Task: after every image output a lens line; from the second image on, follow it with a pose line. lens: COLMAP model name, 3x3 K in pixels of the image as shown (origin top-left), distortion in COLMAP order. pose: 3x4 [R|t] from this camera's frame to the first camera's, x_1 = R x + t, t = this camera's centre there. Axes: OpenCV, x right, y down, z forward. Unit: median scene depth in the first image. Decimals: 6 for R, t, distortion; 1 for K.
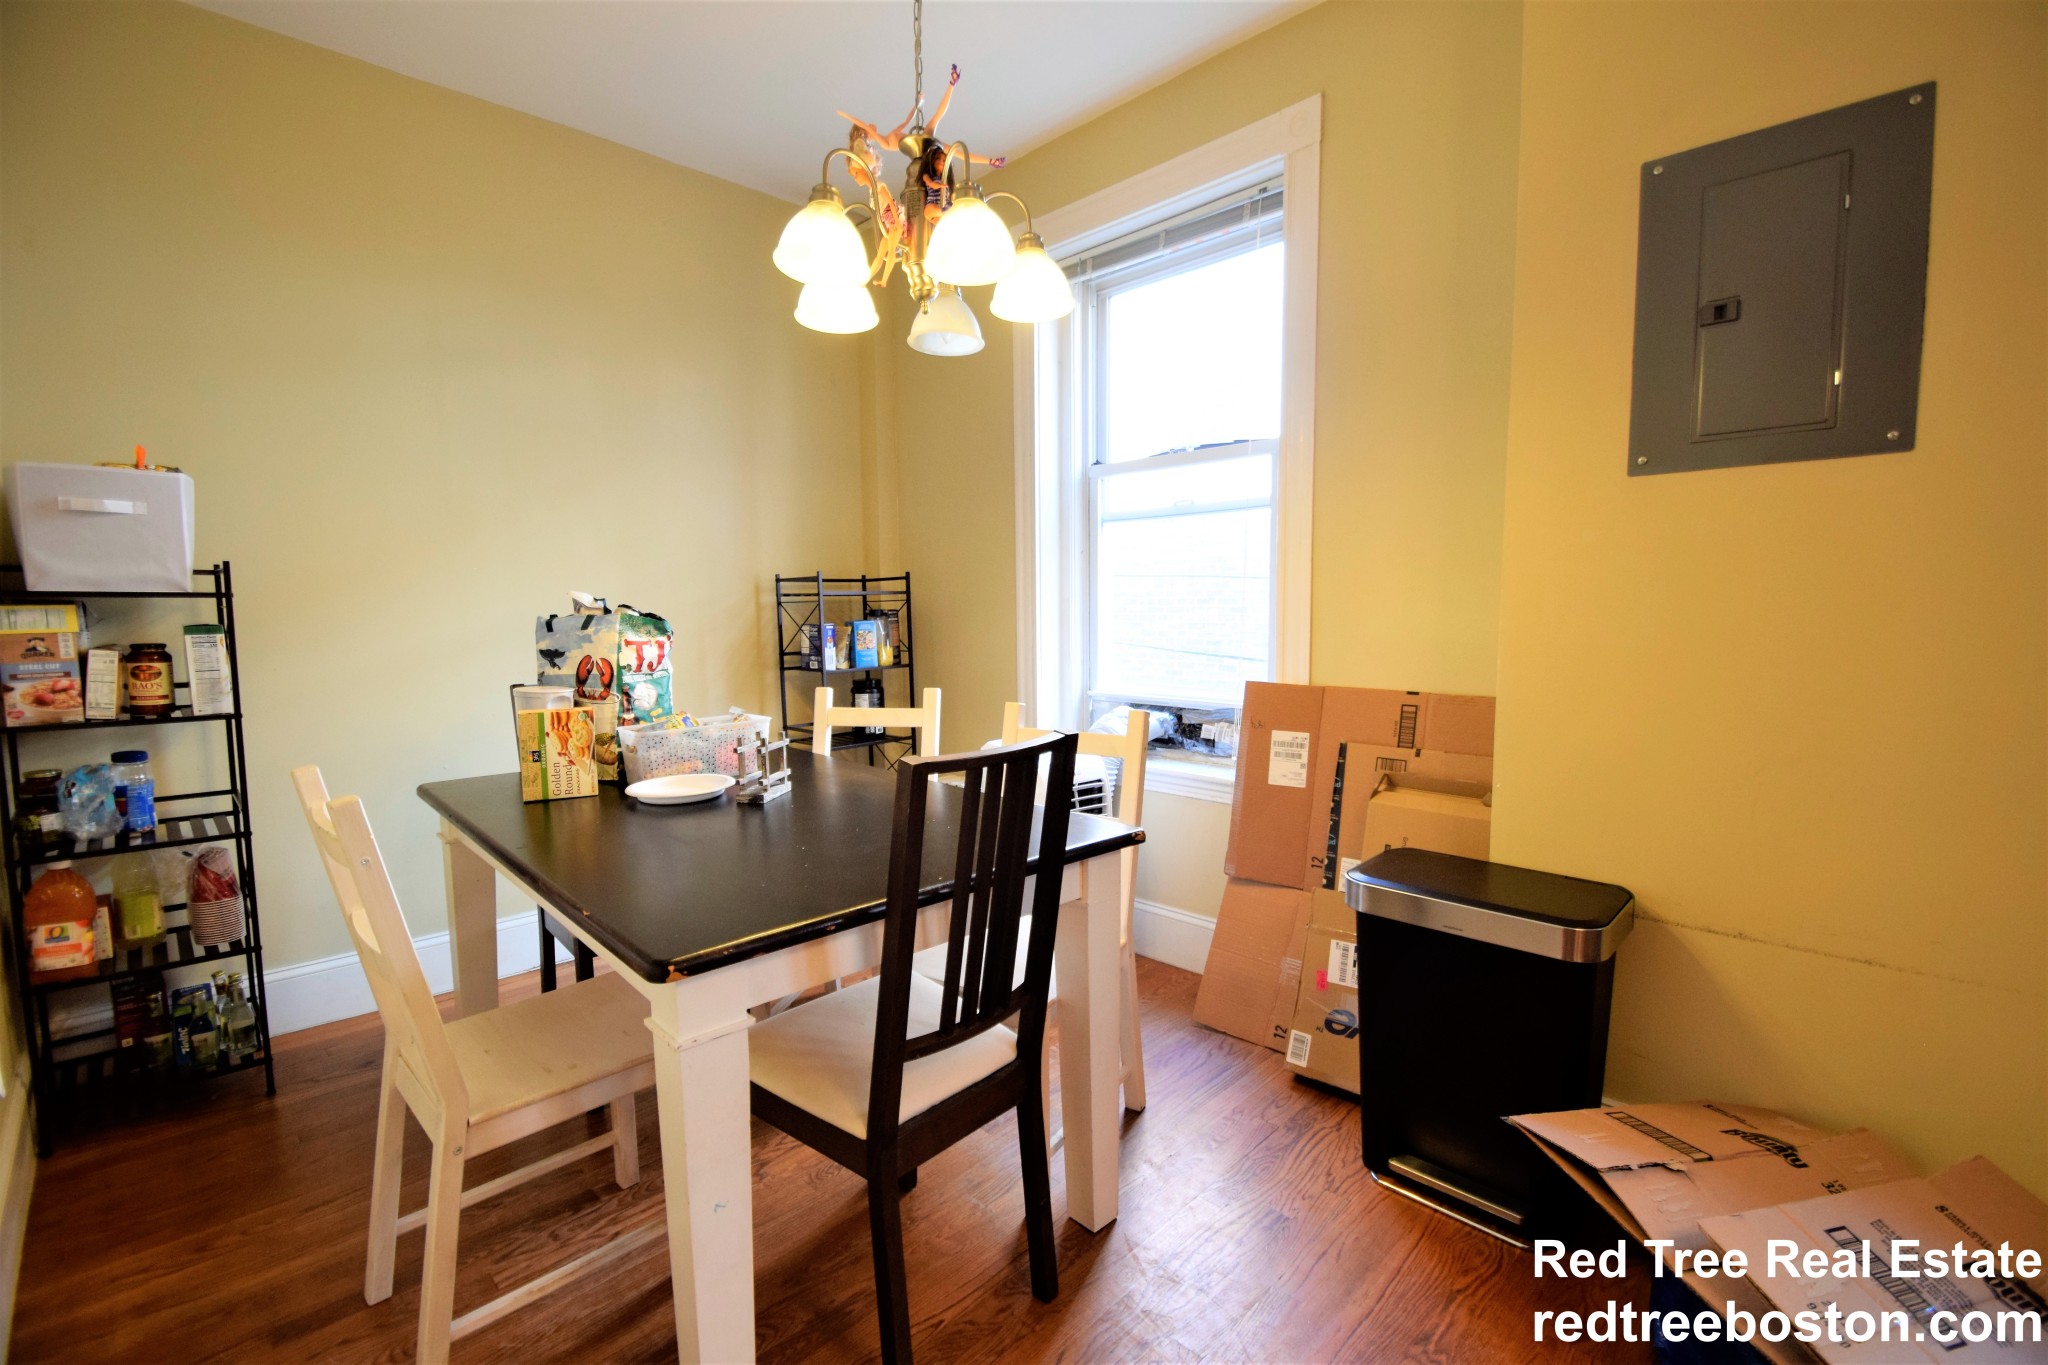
lens RADIAL K [[893.2, 0, 1017.6], [0, 893.2, 683.0], [0, 0, 1]] dist [-0.000954, -0.003787]
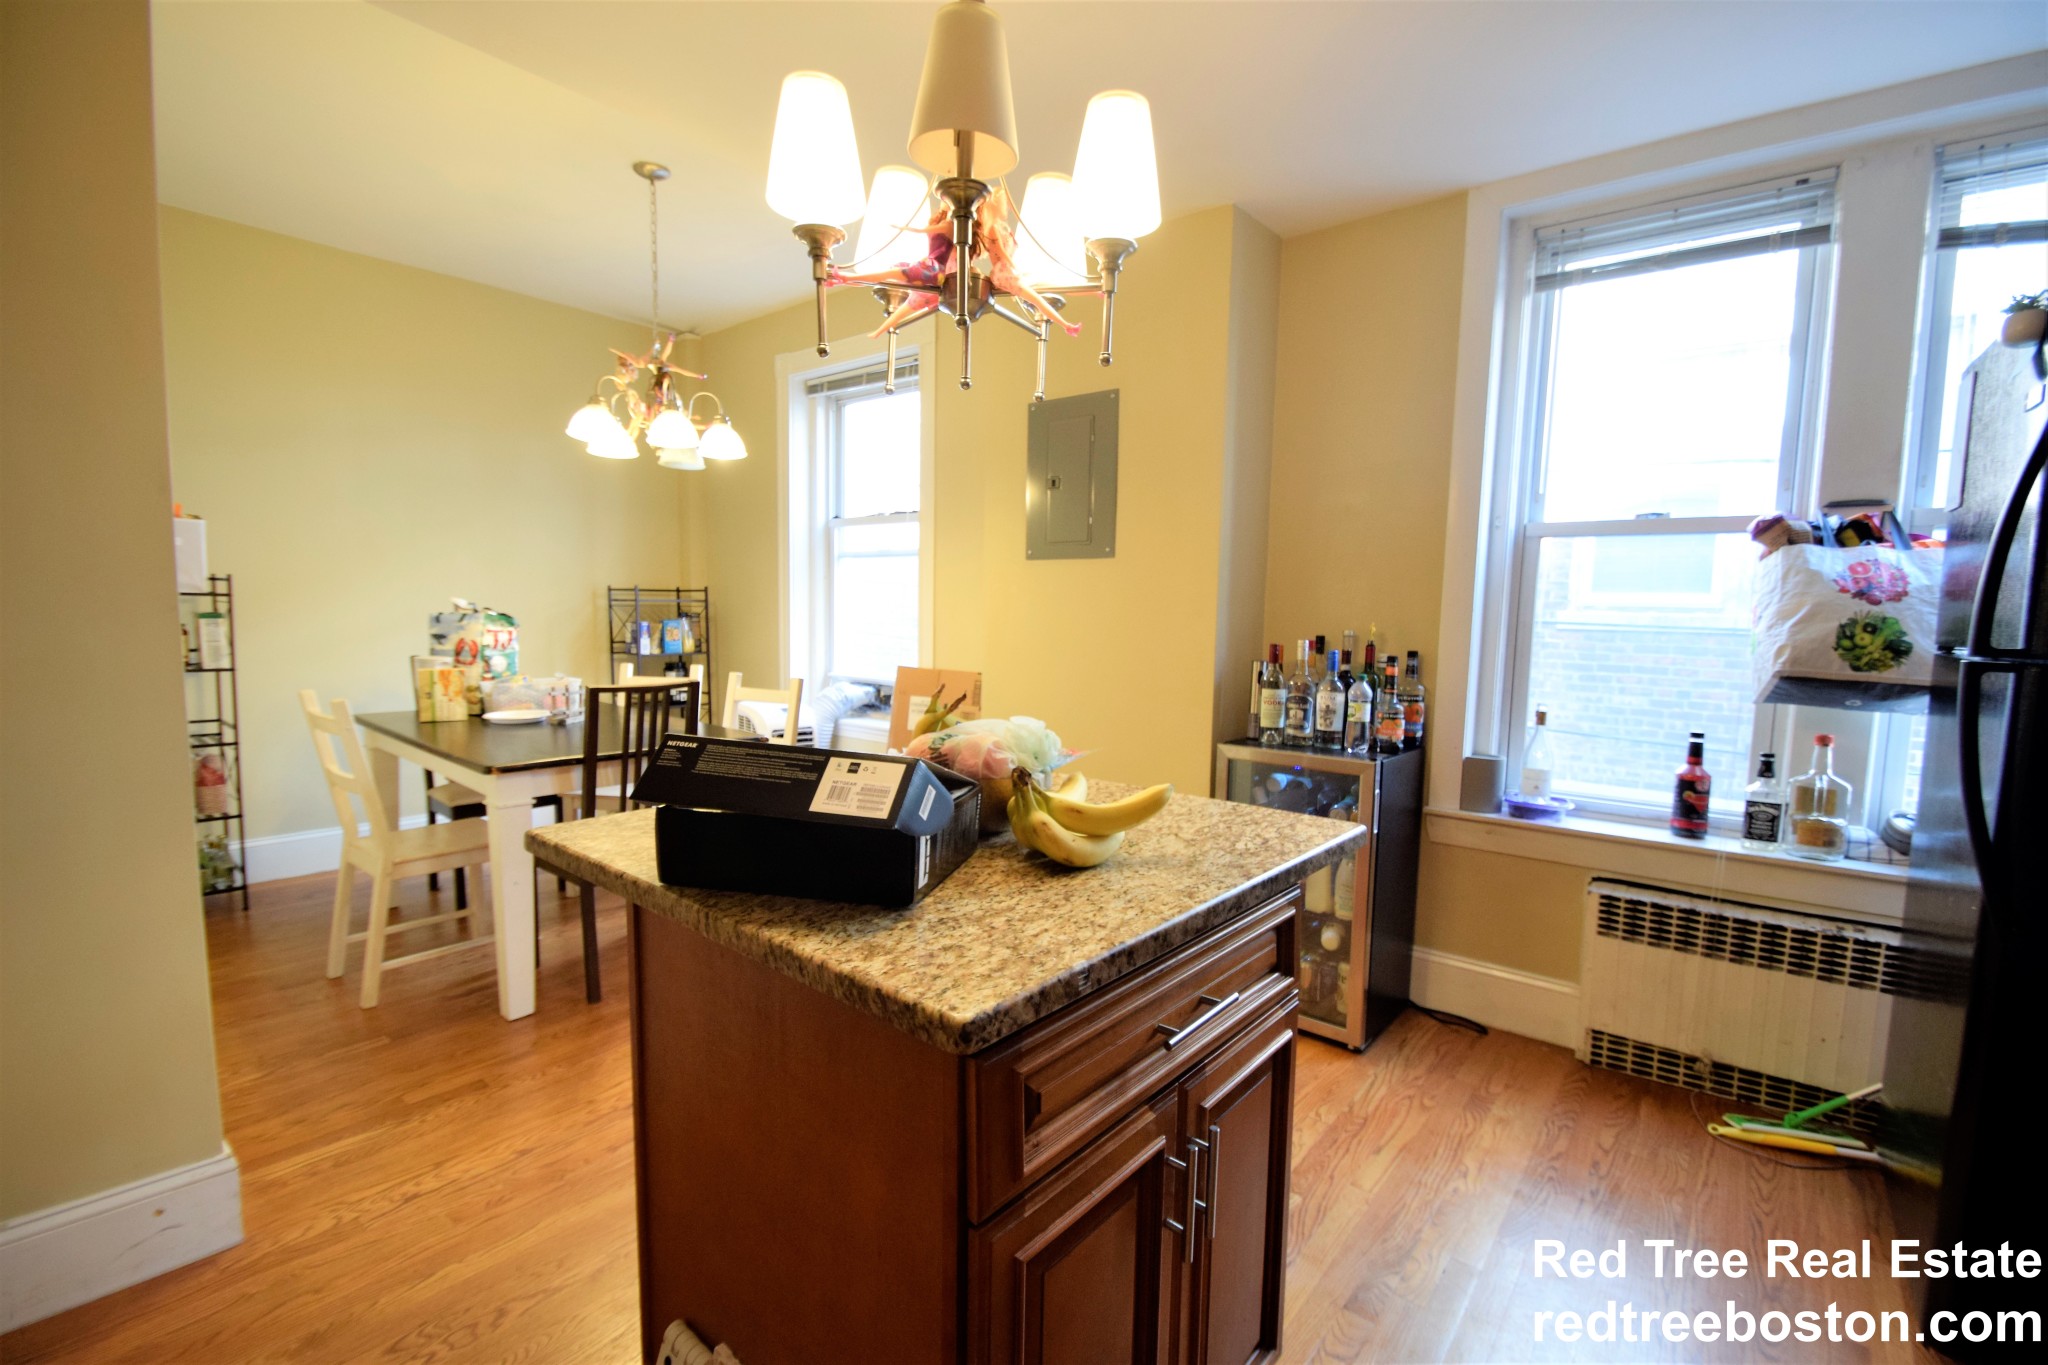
lens RADIAL K [[893.2, 0, 1031.4], [0, 893.2, 692.0], [0, 0, 1]] dist [-0.000954, -0.003787]
pose [[0.993689, 0.019575, 0.110446, 0.375728], [-0.020578, 0.999757, 0.007947, 0.033442], [-0.110263, -0.010169, 0.993850, -0.740574]]
